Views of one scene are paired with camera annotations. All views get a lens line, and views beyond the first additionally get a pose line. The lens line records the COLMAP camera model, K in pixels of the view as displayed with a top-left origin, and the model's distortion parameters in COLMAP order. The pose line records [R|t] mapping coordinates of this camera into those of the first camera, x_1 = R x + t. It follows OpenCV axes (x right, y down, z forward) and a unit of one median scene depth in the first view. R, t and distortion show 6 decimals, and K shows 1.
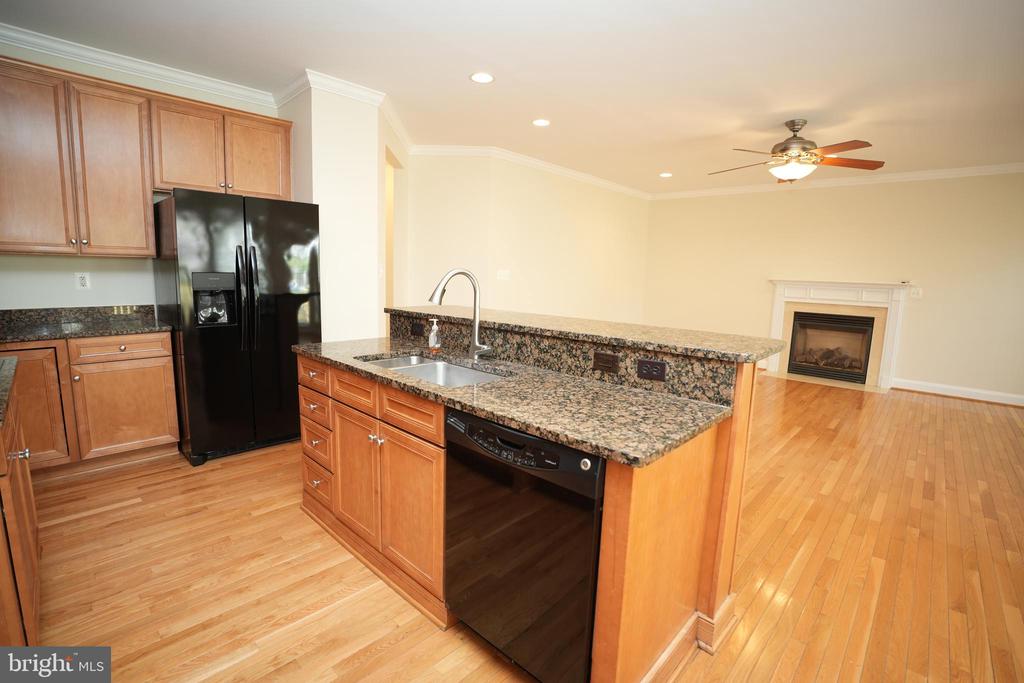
lens RADIAL K [[461.0, 0, 512.0], [0, 461.0, 341.5], [0, 0, 1]] dist [-0.039469, 0.000514]
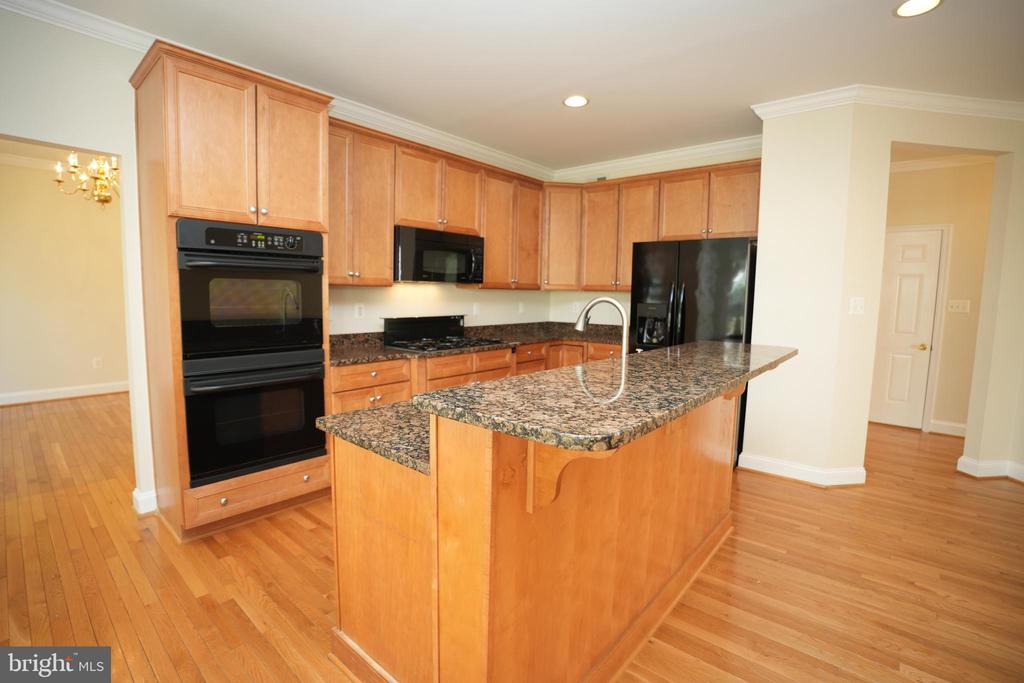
lens RADIAL K [[470.2, 0, 512.0], [0, 470.2, 341.5], [0, 0, 1]] dist [-0.075858, 0.020885]
pose [[0.053078, 0.071947, -0.995995, 0.329234], [-0.162049, 0.984801, 0.062503, -0.033519], [0.985354, 0.158083, 0.063930, 0.278836]]
